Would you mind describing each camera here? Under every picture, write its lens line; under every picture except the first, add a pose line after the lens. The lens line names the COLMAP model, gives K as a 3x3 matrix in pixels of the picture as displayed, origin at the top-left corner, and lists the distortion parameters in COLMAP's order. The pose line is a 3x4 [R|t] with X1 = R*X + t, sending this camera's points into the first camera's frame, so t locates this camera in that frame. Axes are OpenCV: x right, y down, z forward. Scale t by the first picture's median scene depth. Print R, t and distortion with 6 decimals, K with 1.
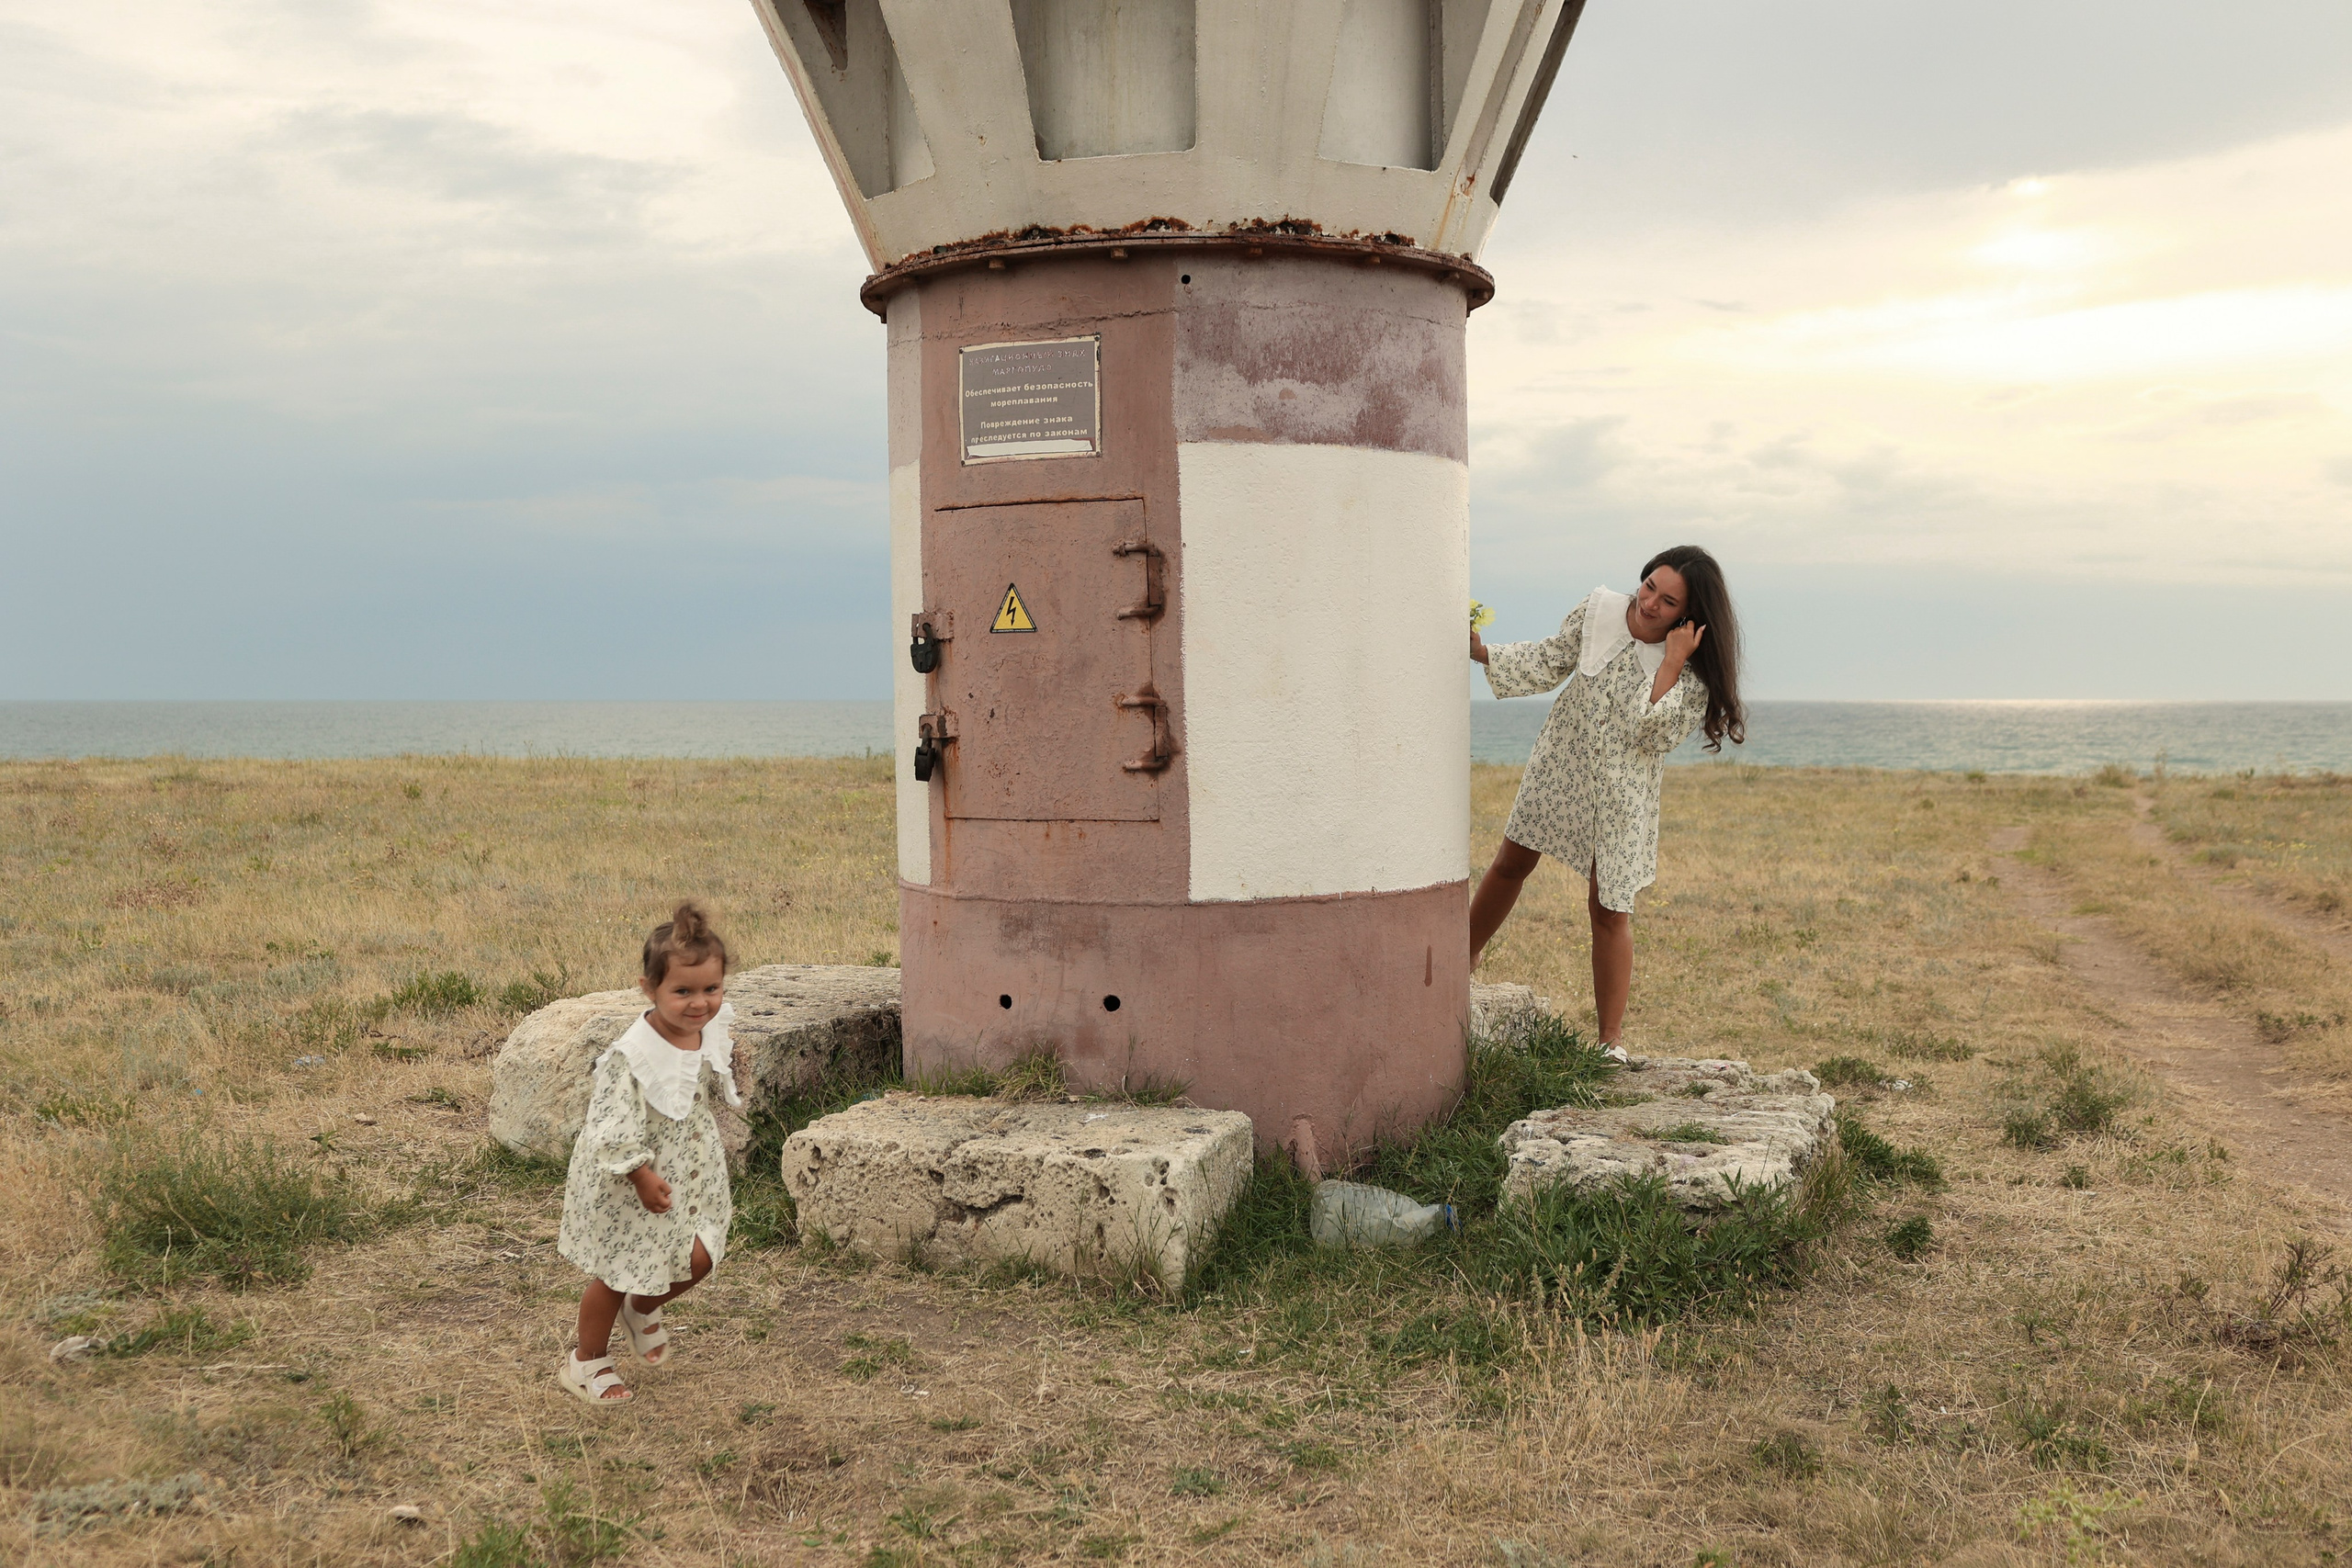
lens RADIAL K [[2356.8, 0, 1176.0], [0, 2356.8, 784.0], [0, 0, 1]] dist [-0.007348, -0.001540]
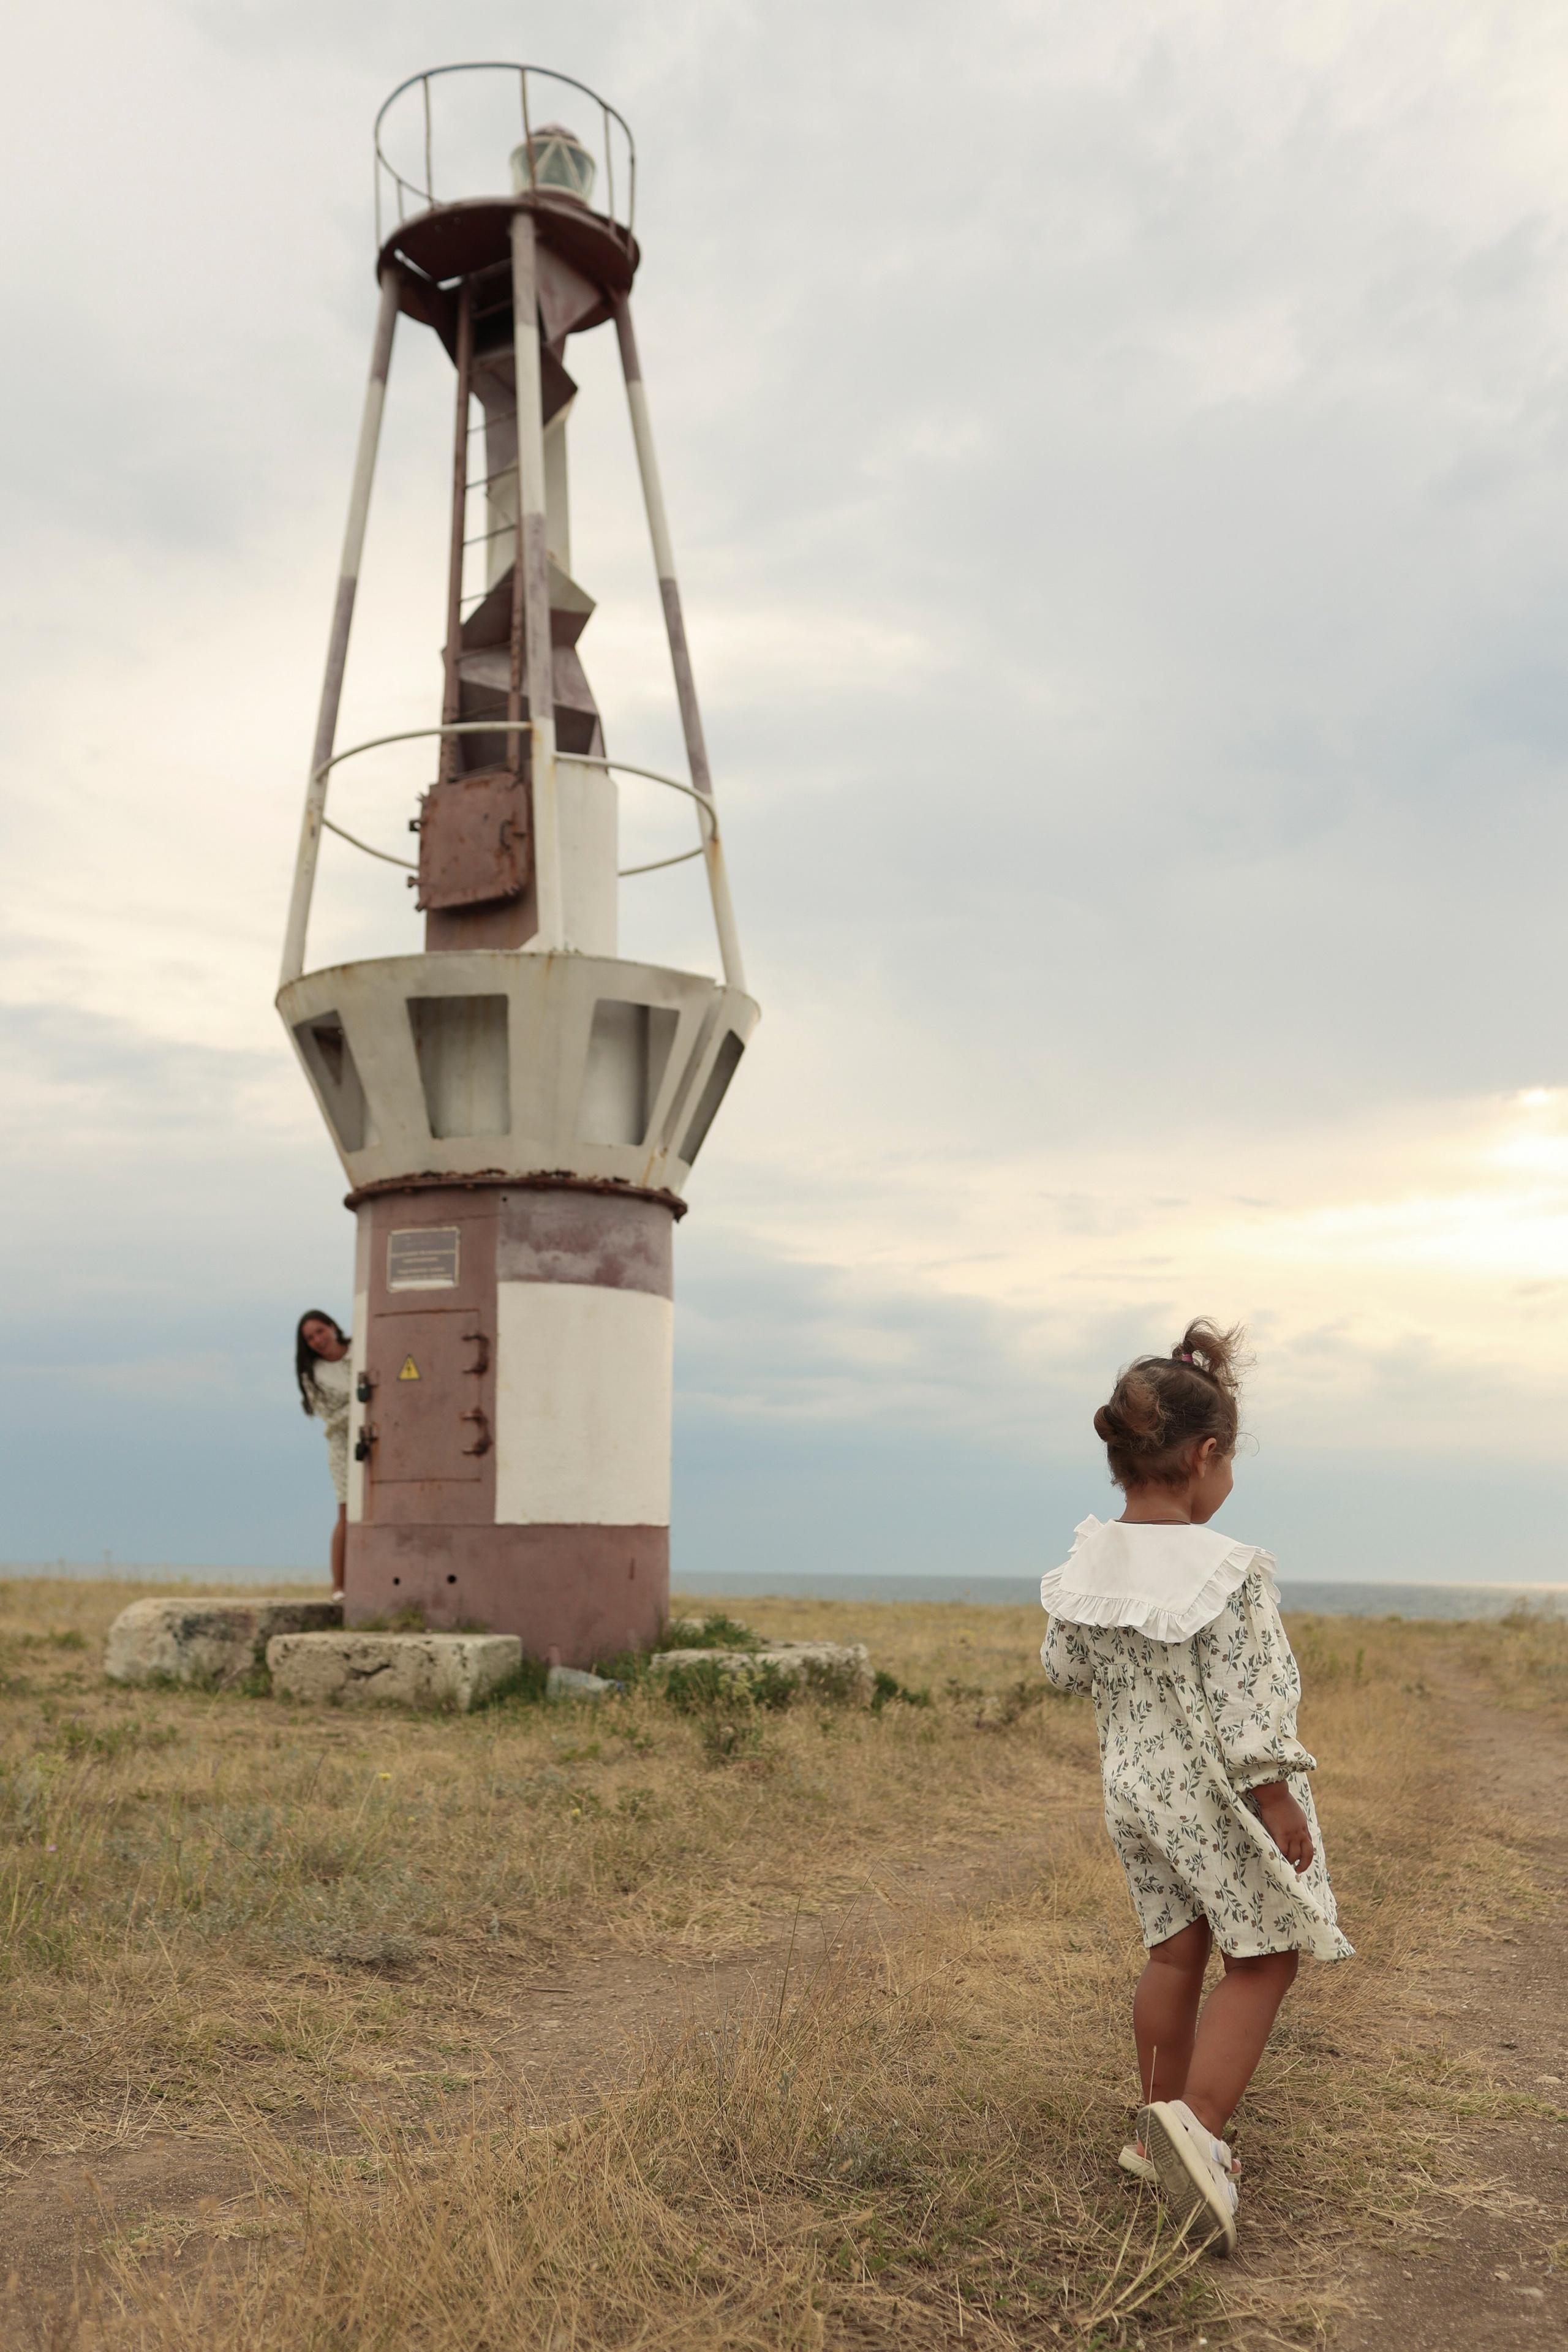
lens RADIAL K [[2357.1, 0, 814.9], [0, 2357.1, 1131.9], [0, 0, 1]] dist [-0.007348, -0.001540]
pose [[0.999547, 0.018337, 0.023856, 0.210139], [-0.012531, 0.974506, -0.224009, 0.163056], [-0.027355, 0.223609, 0.974295, -0.908147]]
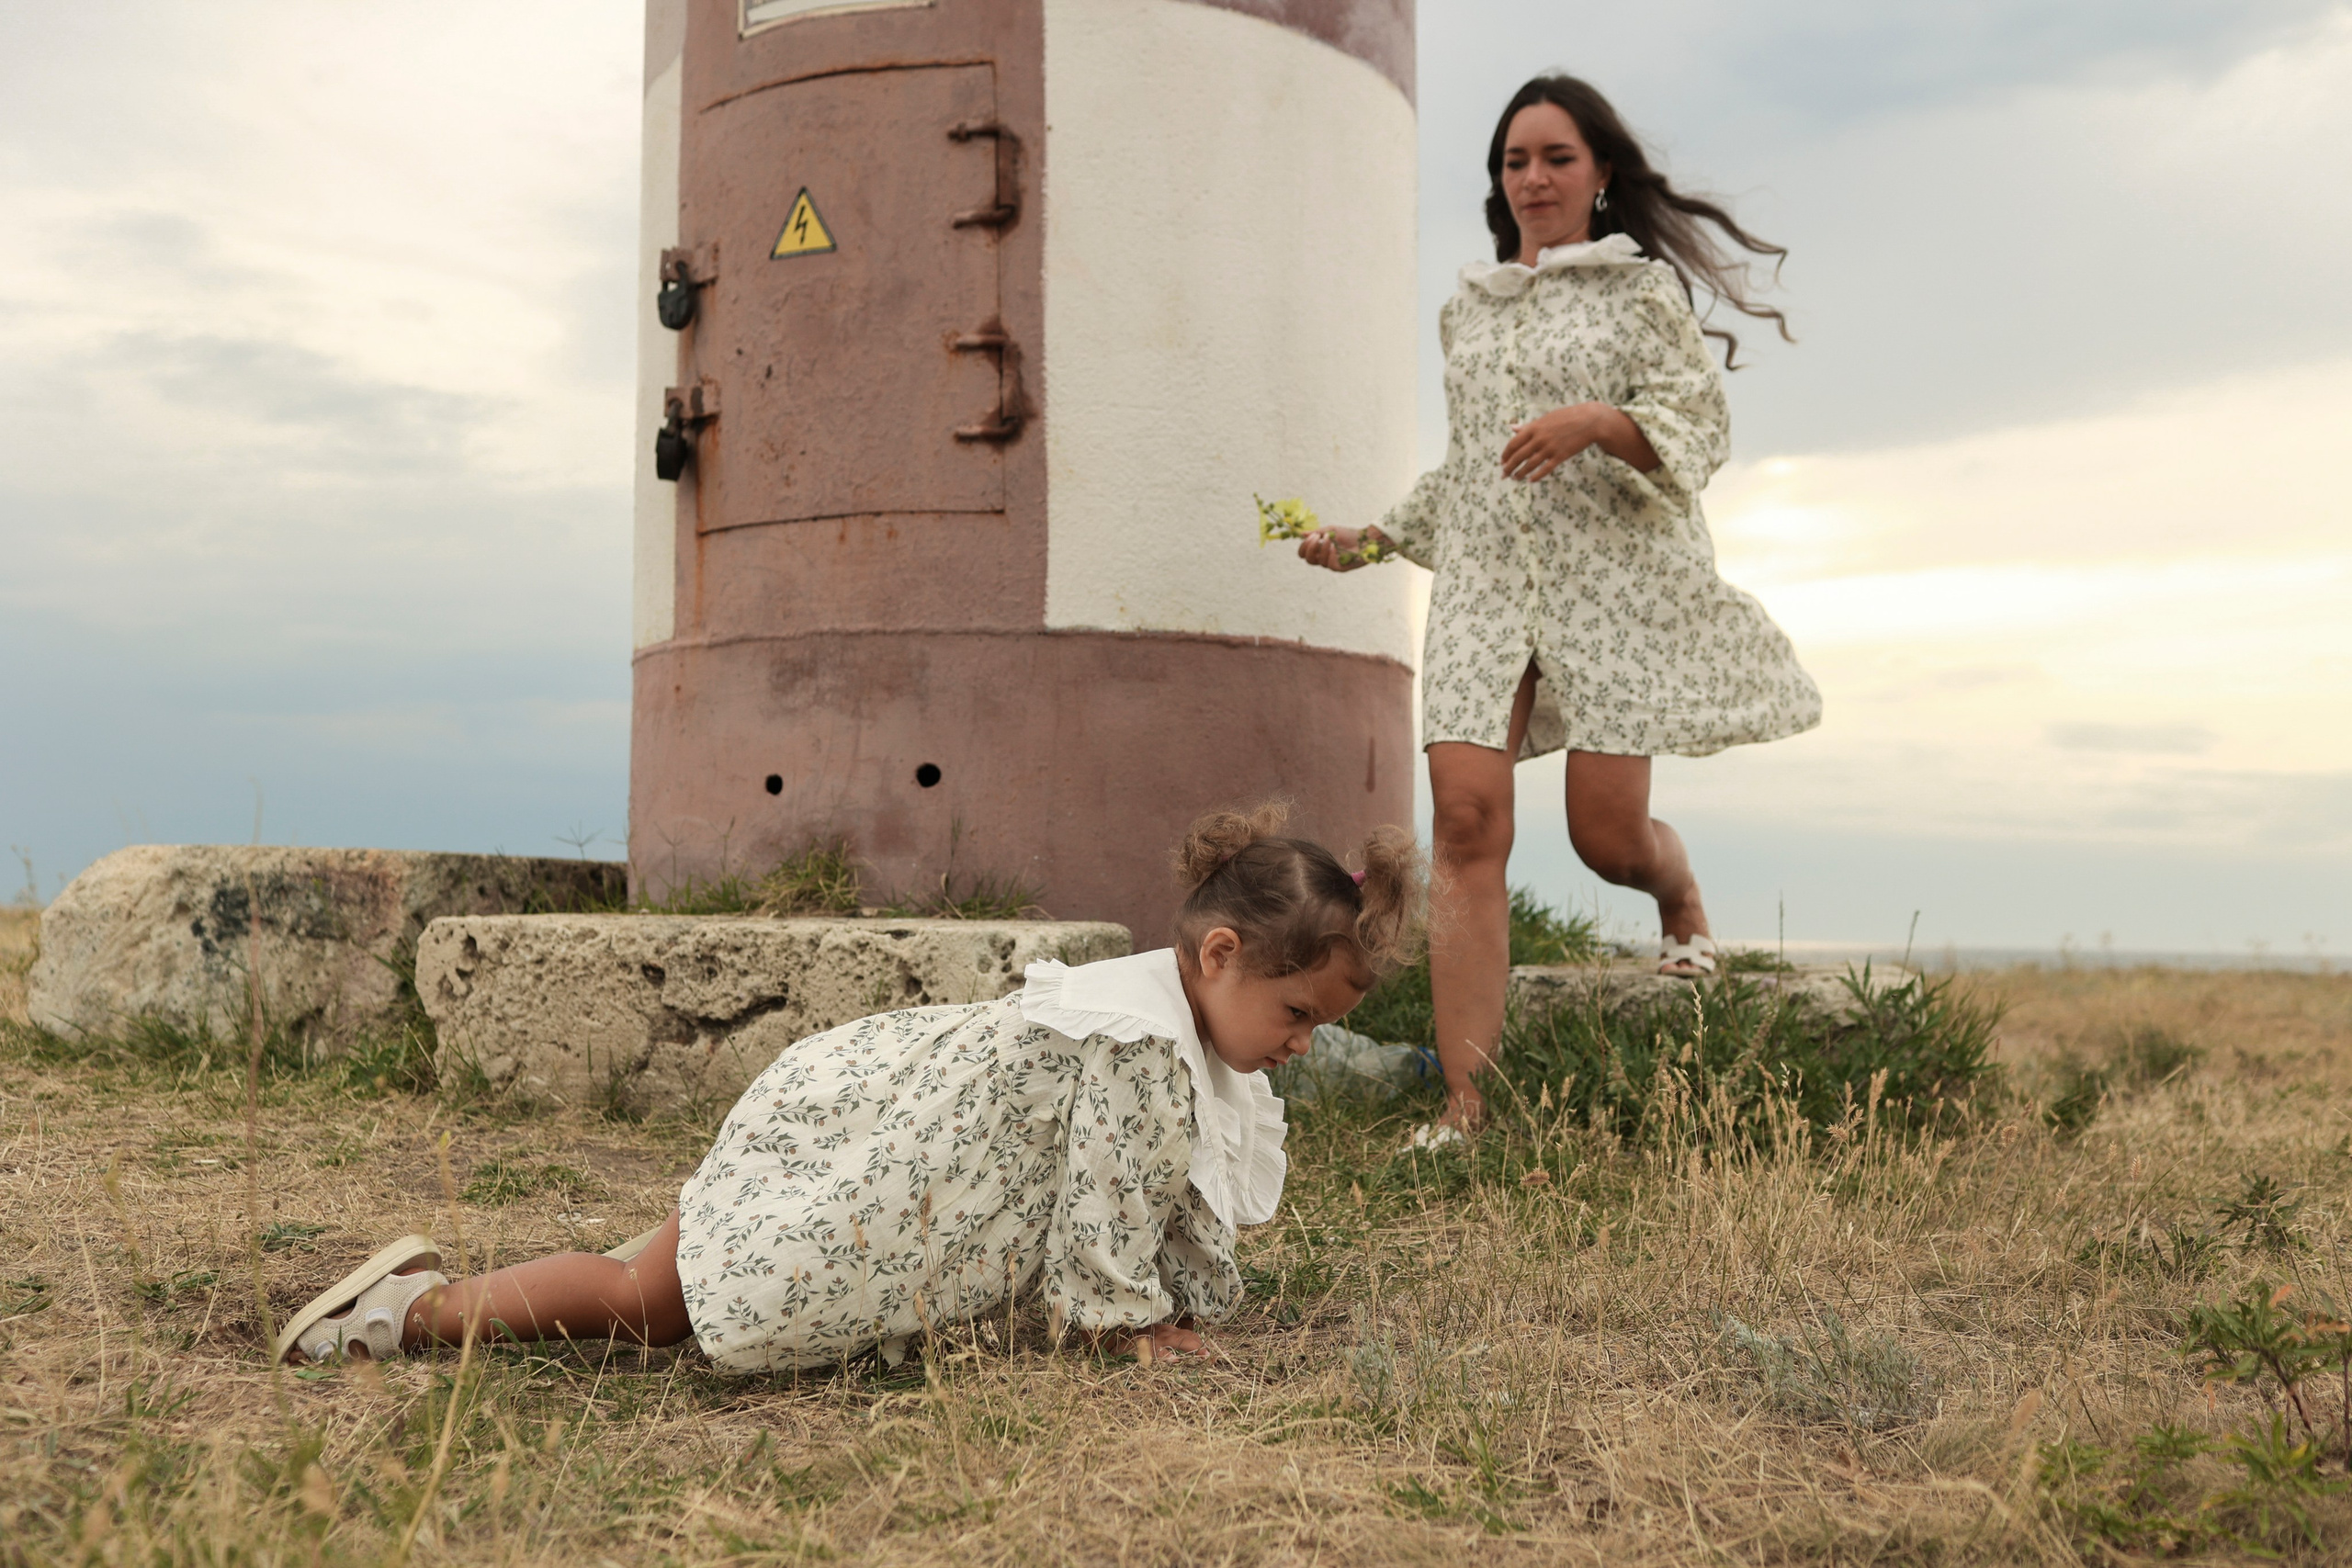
lens RADIAL K [[2258.2, 0, 1176.0], [0, 2258.2, 784.0], [0, 0, 1]] dist [-0.019736, -0.006707]
pose [[0.995735, 0.025277, 0.088733, -0.013762], [-0.015636, 0.994059, -0.107710, 0.166610], [-0.090928, 0.105863, 0.990215, 0.340639]]
